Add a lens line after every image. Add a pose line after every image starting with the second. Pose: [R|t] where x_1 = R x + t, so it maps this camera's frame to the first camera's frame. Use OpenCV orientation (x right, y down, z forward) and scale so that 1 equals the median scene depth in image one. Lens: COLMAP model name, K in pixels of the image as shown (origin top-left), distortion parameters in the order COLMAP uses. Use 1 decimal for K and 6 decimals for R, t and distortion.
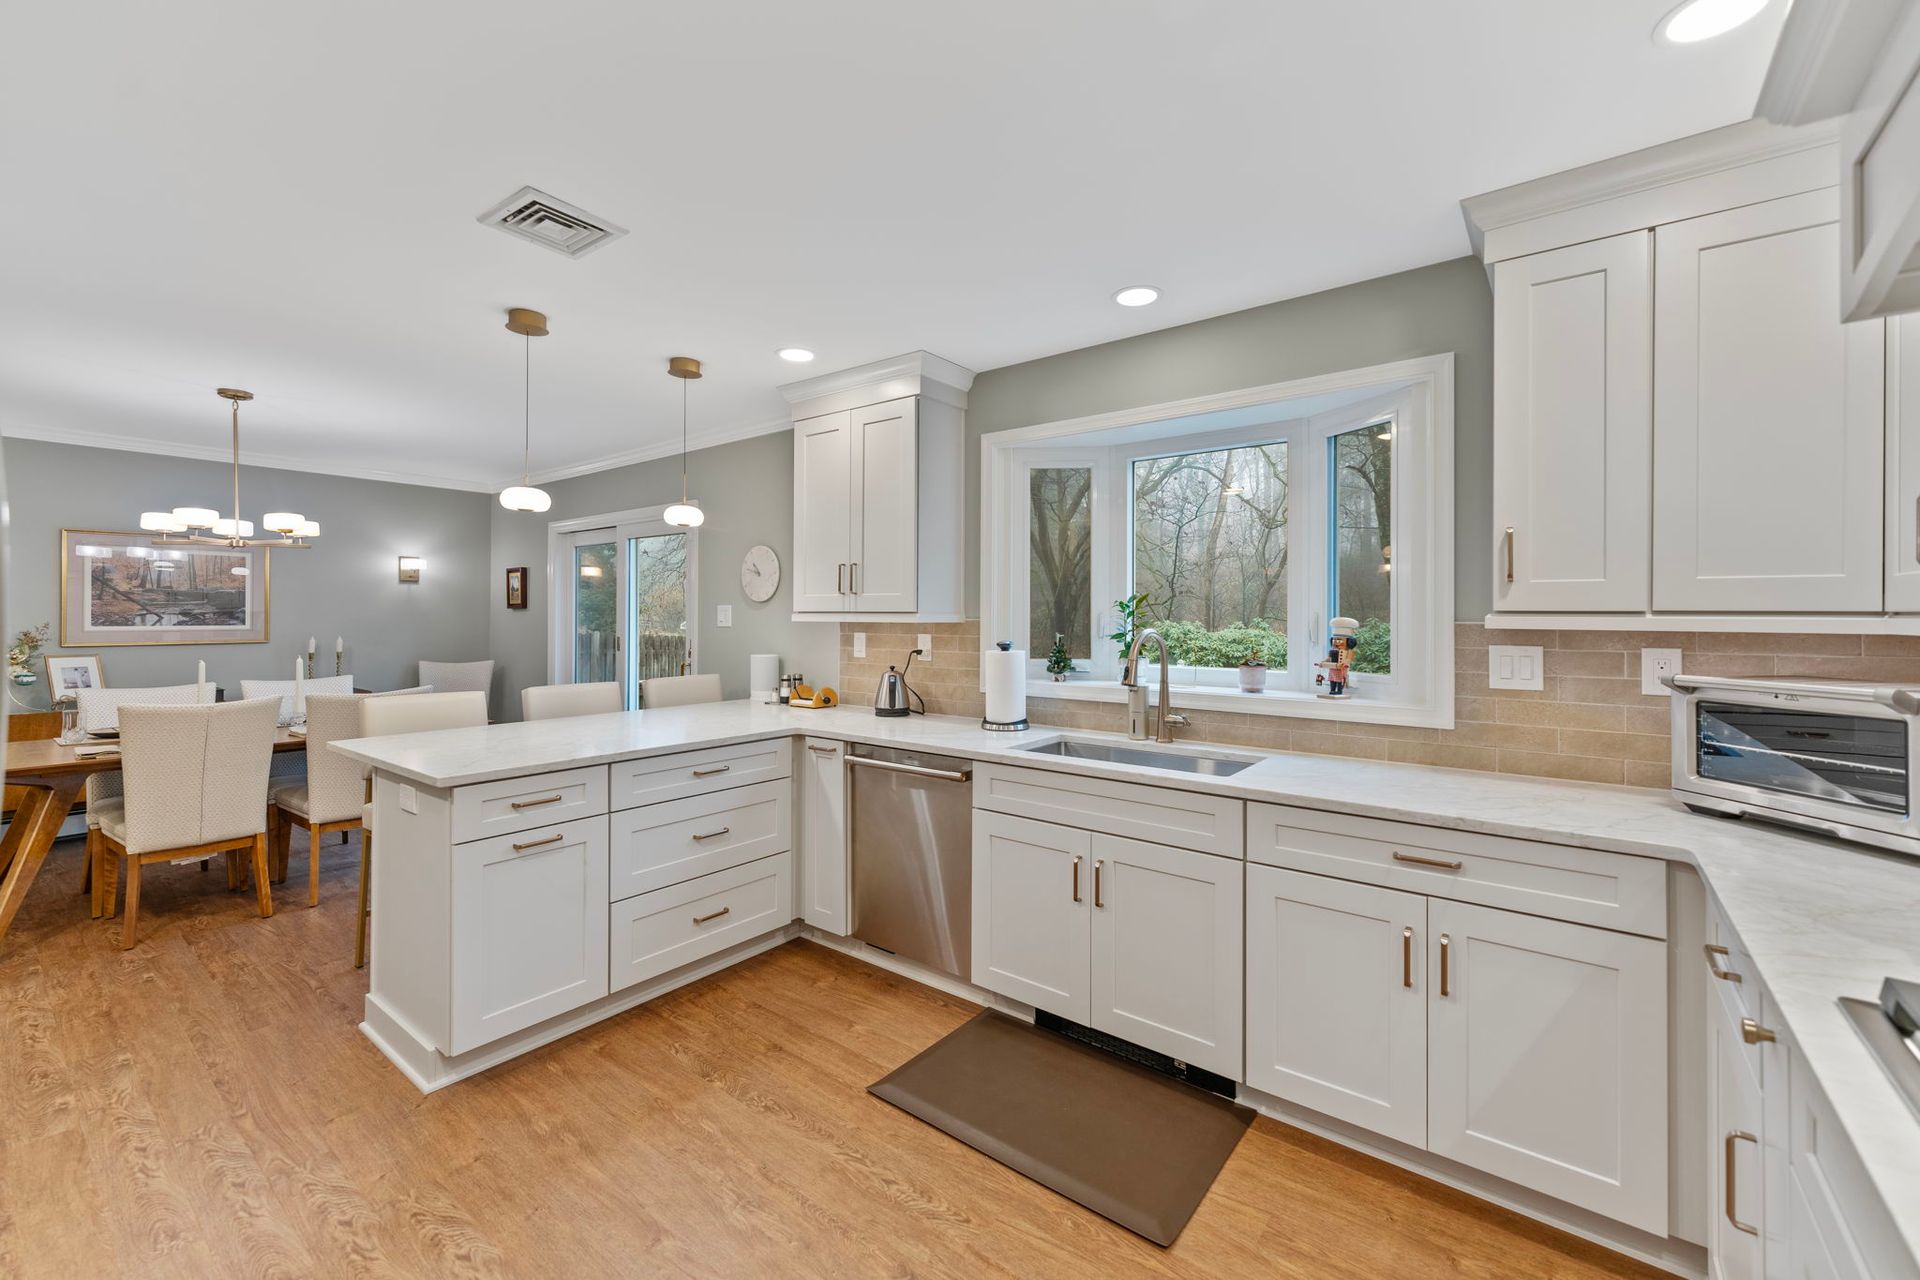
lens RADIAL K [[772.7, 0, 964.9], [0, 772.7, 614.8], [0, 0, 1]] dist [0.000315, -0.000210]
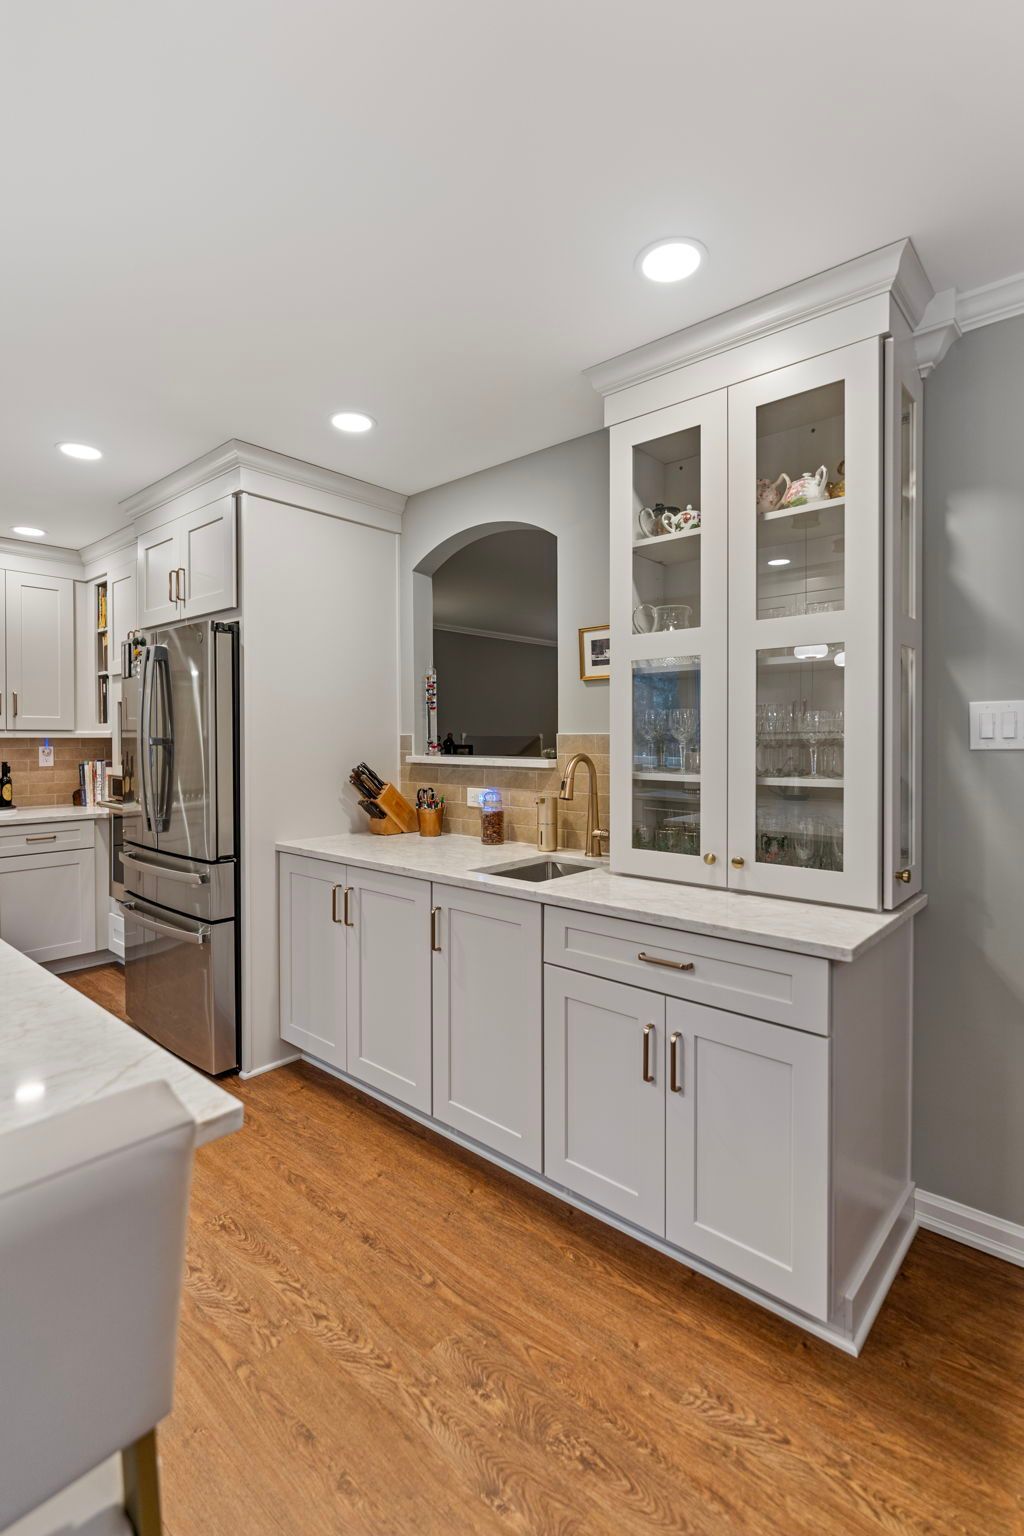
lens RADIAL K [[714.4, 0, 518.1], [0, 714.4, 744.8], [0, 0, 1]] dist [-0.004800, -0.000363]
pose [[-0.997904, -0.003643, 0.064614, -1.011624], [-0.003176, 0.999968, 0.007338, 0.012180], [-0.064639, 0.007117, -0.997883, 1.357849]]
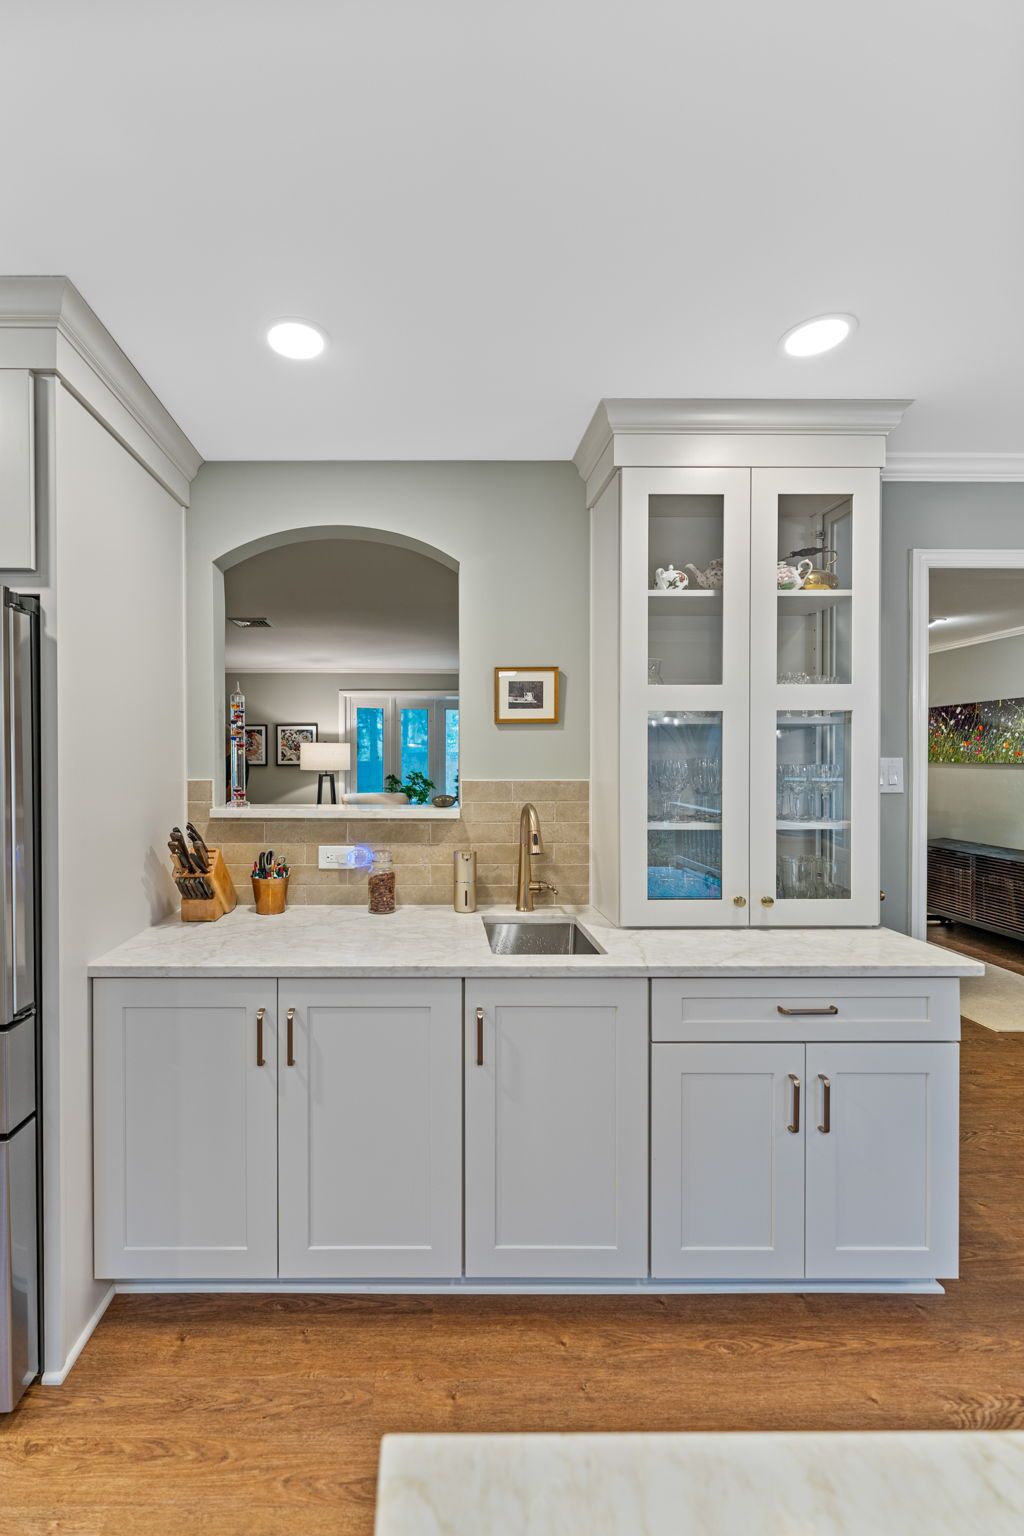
lens RADIAL K [[647.4, 0, 439.6], [0, 647.4, 766.4], [0, 0, 1]] dist [-0.006082, 0.002181]
pose [[-0.791143, 0.000301, -0.611632, -0.460130], [-0.002150, 0.999992, 0.003272, -0.017288], [0.611628, 0.003904, -0.791136, 0.971446]]
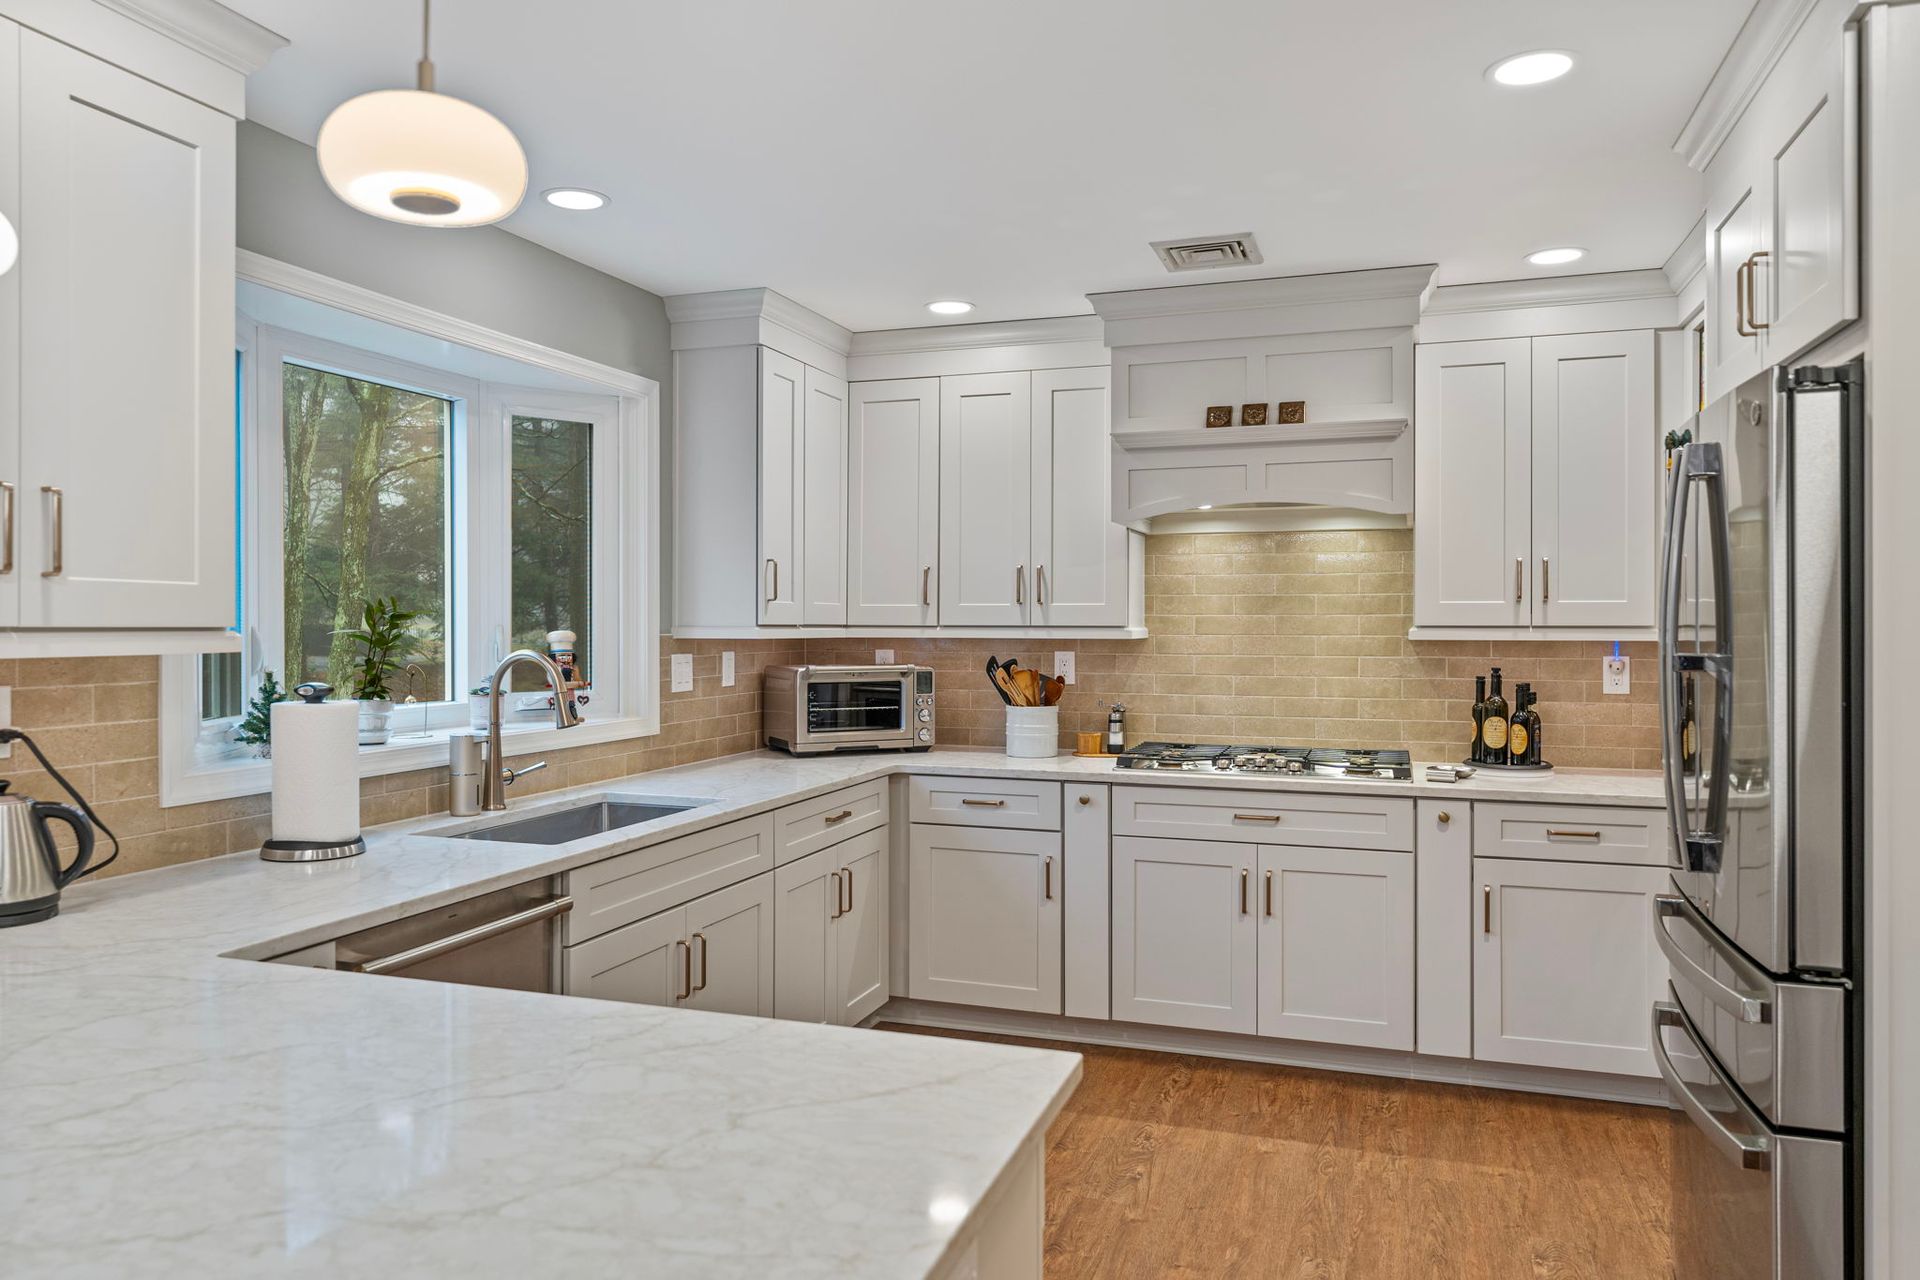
lens RADIAL K [[1294.3, 0, 946.0], [0, 1294.3, 627.0], [0, 0, 1]] dist [0.003971, -0.005573]
pose [[-0.311336, -0.007323, 0.950272, -1.058514], [-0.003403, 0.999972, 0.006591, -0.011962], [-0.950294, -0.001182, -0.311352, 1.040858]]
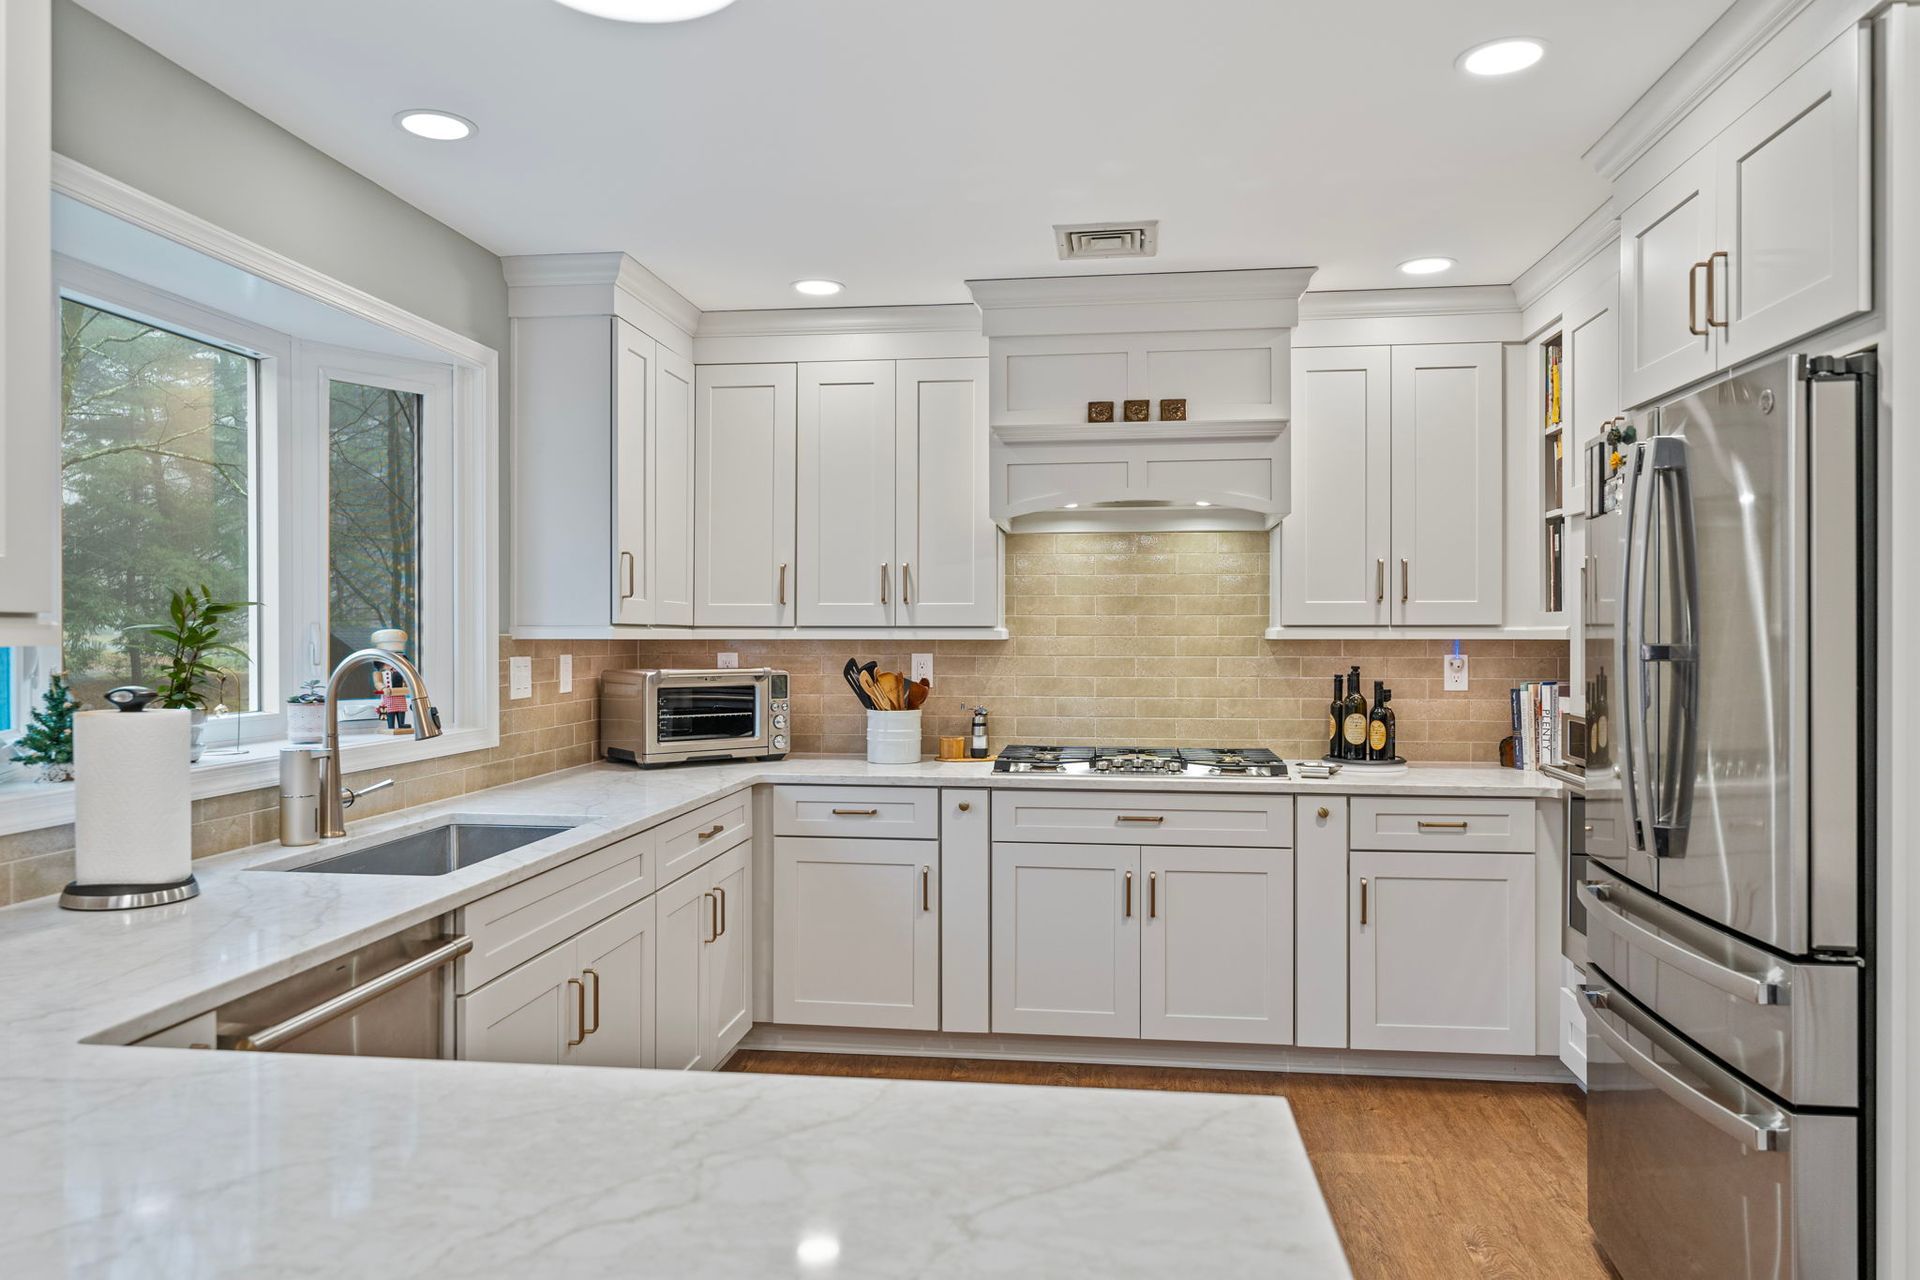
lens RADIAL K [[1272.0, 0, 951.6], [0, 1272.0, 641.0], [0, 0, 1]] dist [-0.000538, 0.000955]
pose [[-0.501997, -0.008472, 0.864828, -0.894096], [-0.003203, 0.999963, 0.007937, 0.003208], [-0.864864, 0.001214, -0.502005, 1.150643]]
